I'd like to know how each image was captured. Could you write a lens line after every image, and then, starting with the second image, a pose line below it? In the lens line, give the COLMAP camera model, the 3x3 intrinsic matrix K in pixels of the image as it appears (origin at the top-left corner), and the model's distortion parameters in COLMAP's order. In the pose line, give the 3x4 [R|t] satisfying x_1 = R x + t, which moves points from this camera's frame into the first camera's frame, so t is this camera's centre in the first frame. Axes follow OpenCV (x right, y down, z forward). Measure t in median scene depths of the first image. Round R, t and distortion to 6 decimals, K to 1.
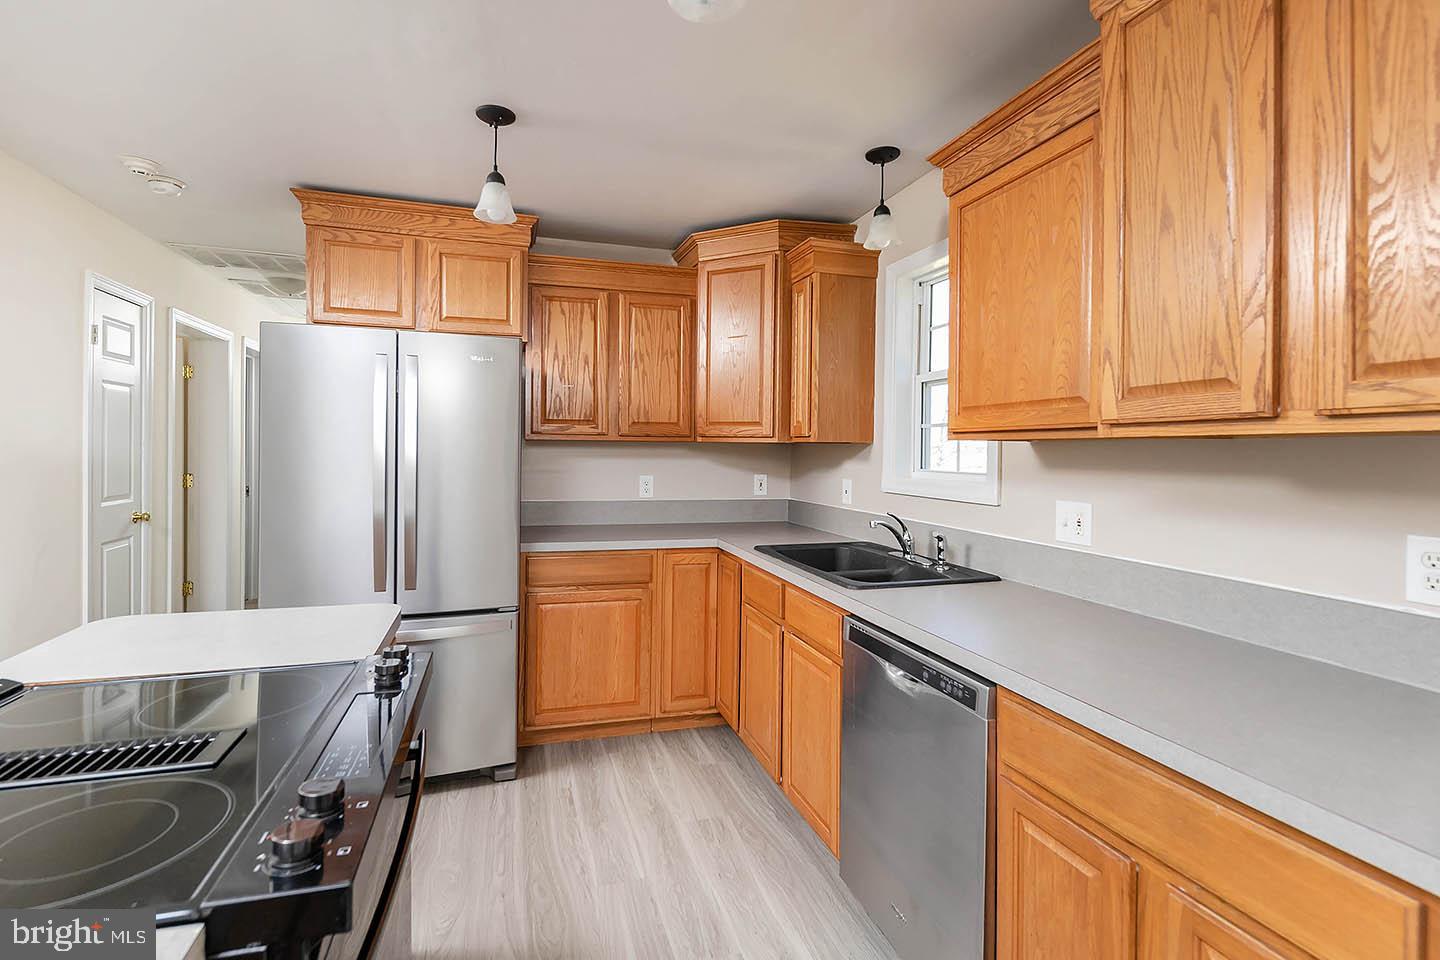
lens RADIAL K [[668.3, 0, 688.3], [0, 668.3, 453.9], [0, 0, 1]] dist [0.007945, -0.004530]
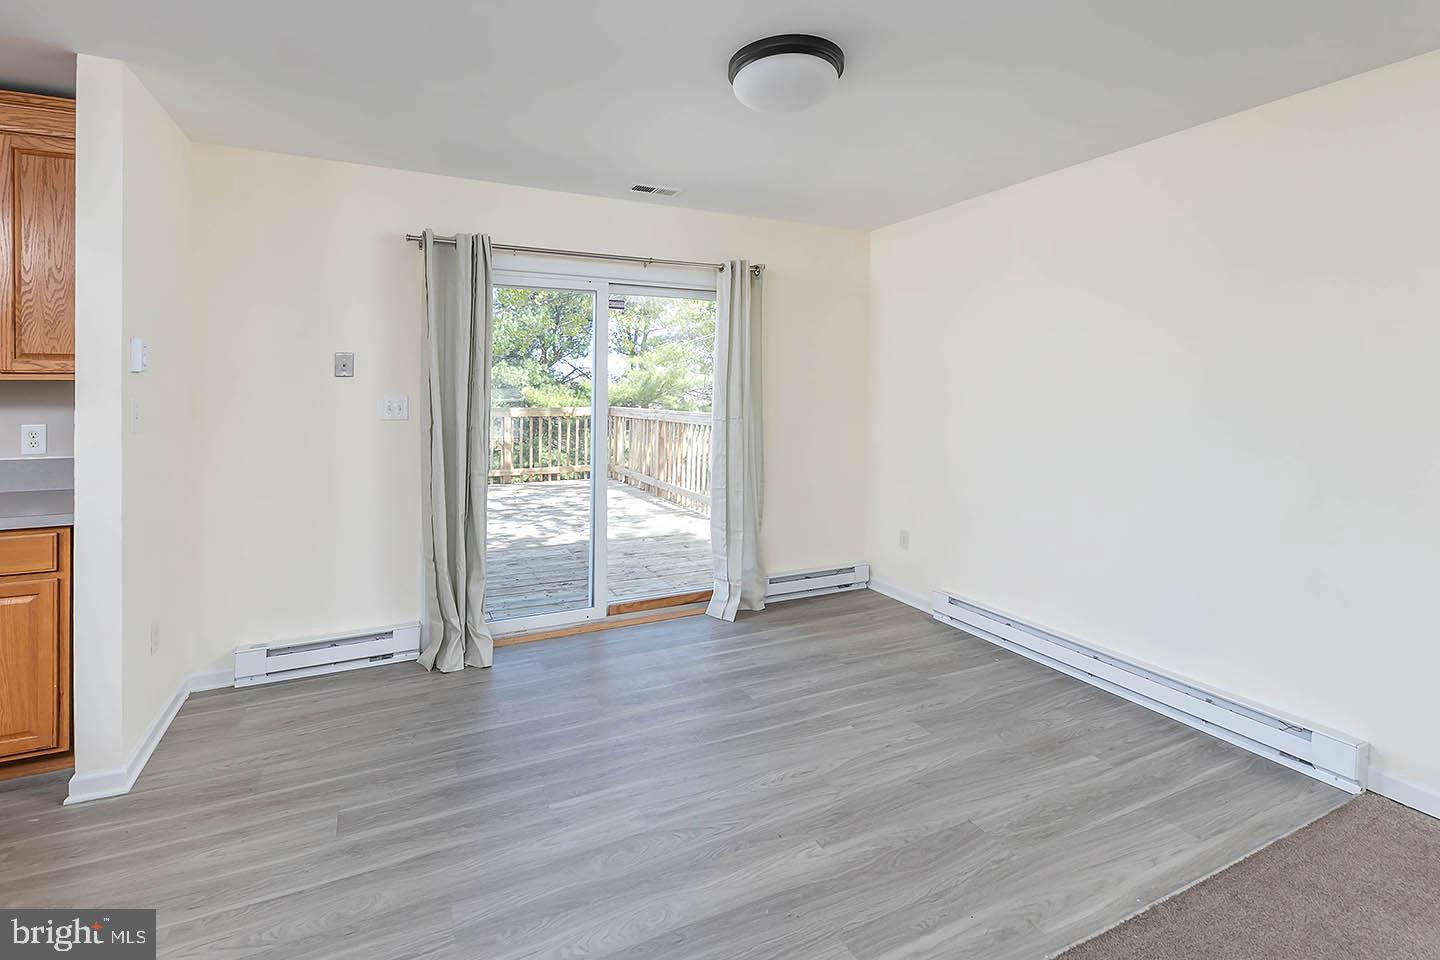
lens RADIAL K [[643.6, 0, 721.5], [0, 643.6, 395.1], [0, 0, 1]] dist [0.009365, -0.000915]
pose [[-0.145239, -0.016475, 0.989259, -0.763948], [0.003497, 0.999847, 0.017165, -0.004035], [-0.989390, 0.005952, -0.145159, -0.531359]]
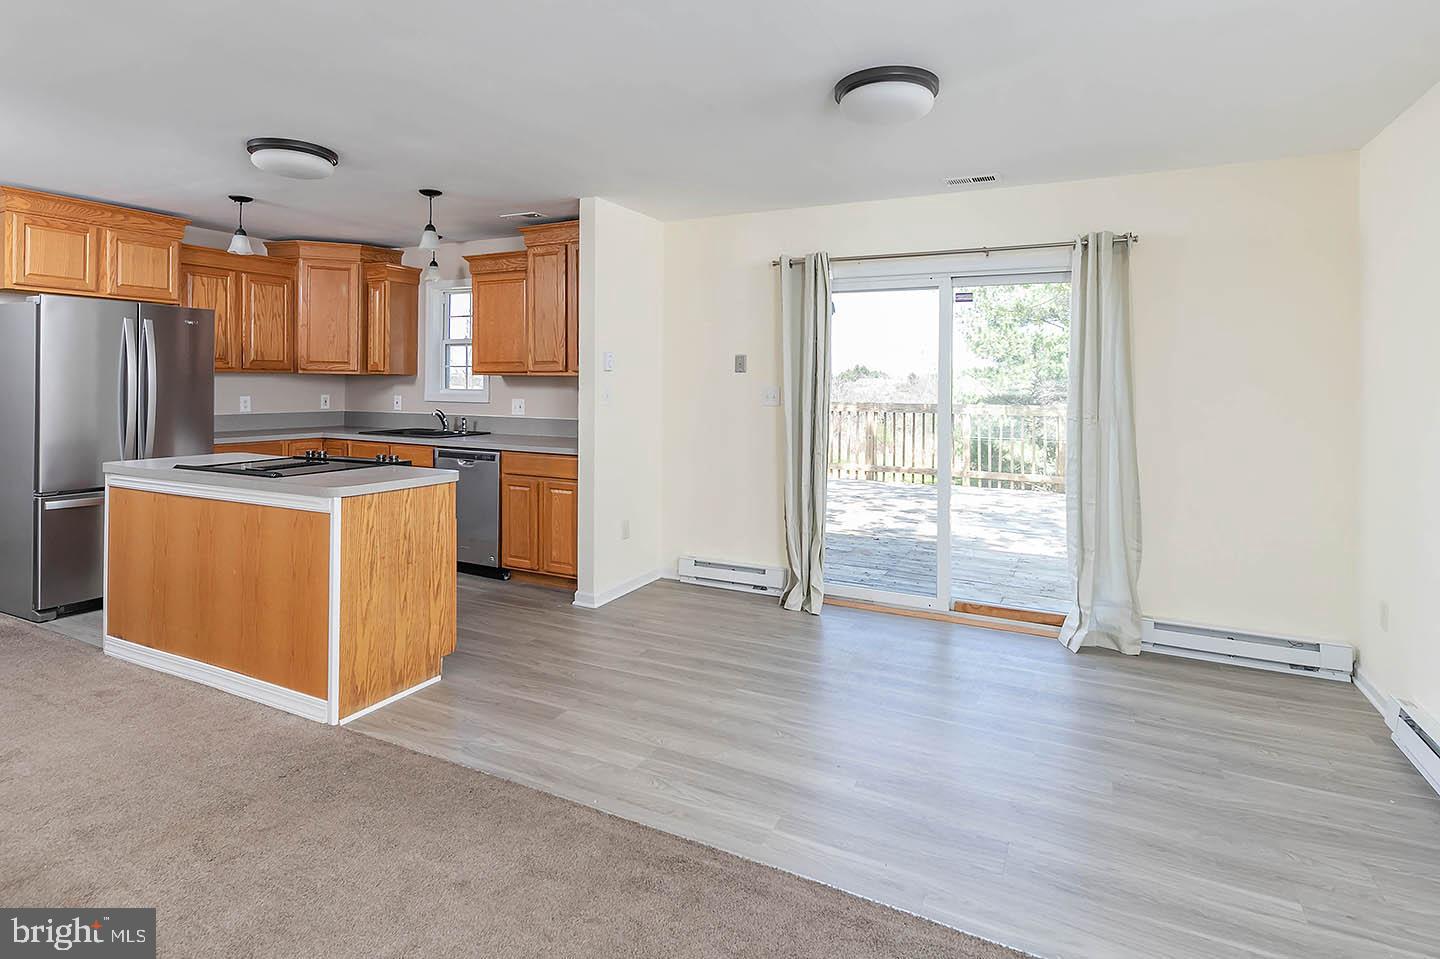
lens RADIAL K [[752.0, 0, 716.0], [0, 752.0, 394.1], [0, 0, 1]] dist [0.015370, -0.006567]
pose [[0.689102, -0.013324, 0.724542, -0.904366], [0.001108, 0.999849, 0.017333, 0.002195], [-0.724664, -0.011142, 0.689013, -1.401858]]
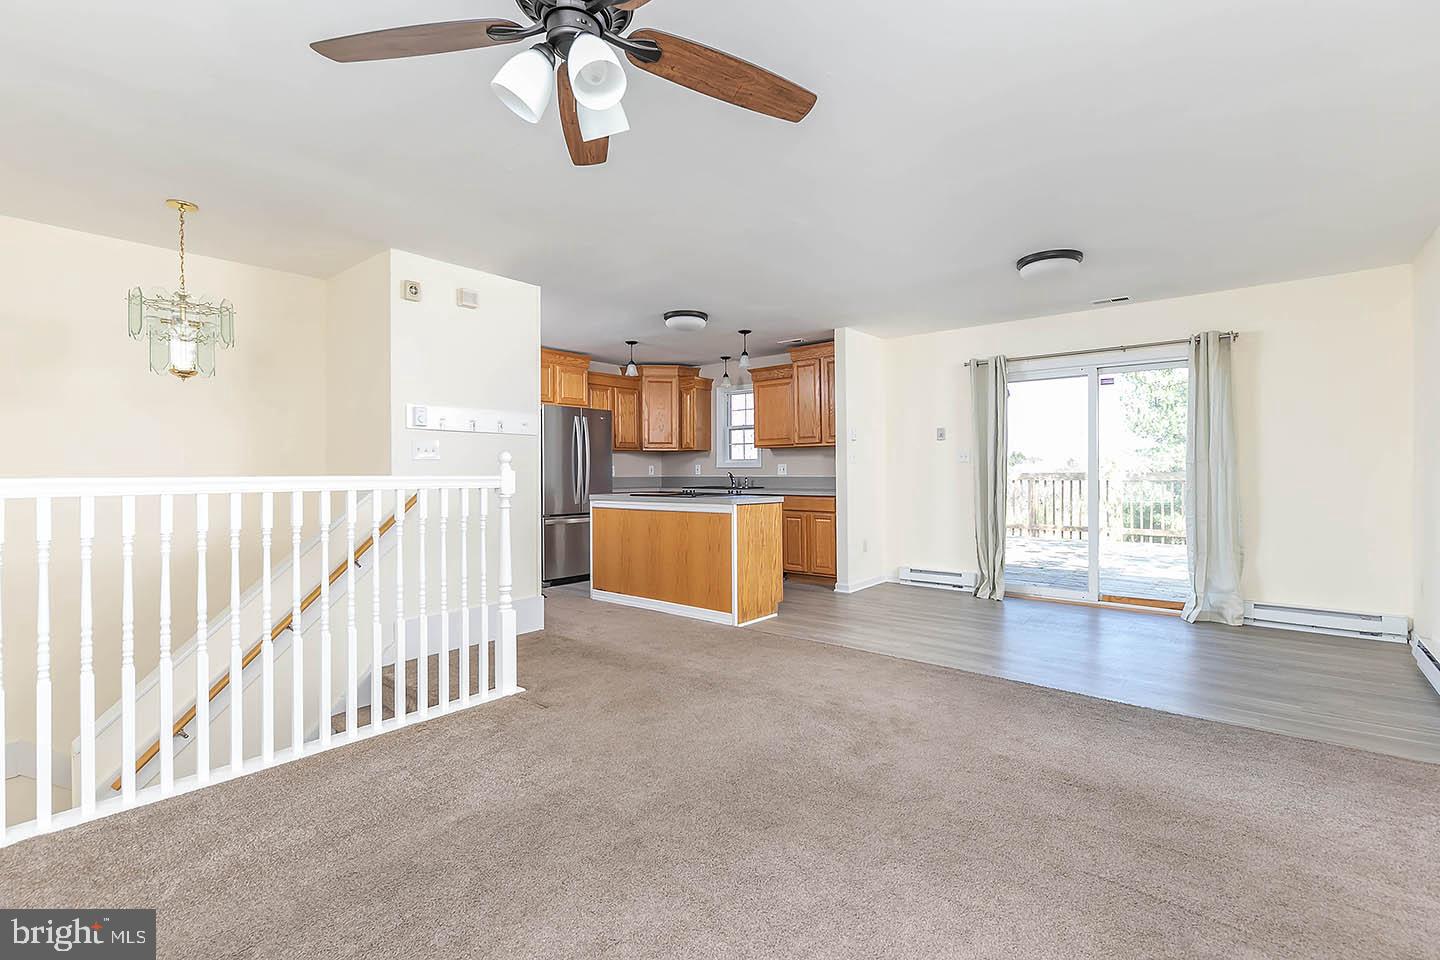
lens RADIAL K [[643.6, 0, 755.8], [0, 643.6, 483.3], [0, 0, 1]] dist [0.009365, -0.000915]
pose [[0.818400, -0.031681, 0.573776, -1.501147], [0.021174, 0.999464, 0.024984, 0.077410], [-0.574259, -0.008298, 0.818631, -1.740453]]
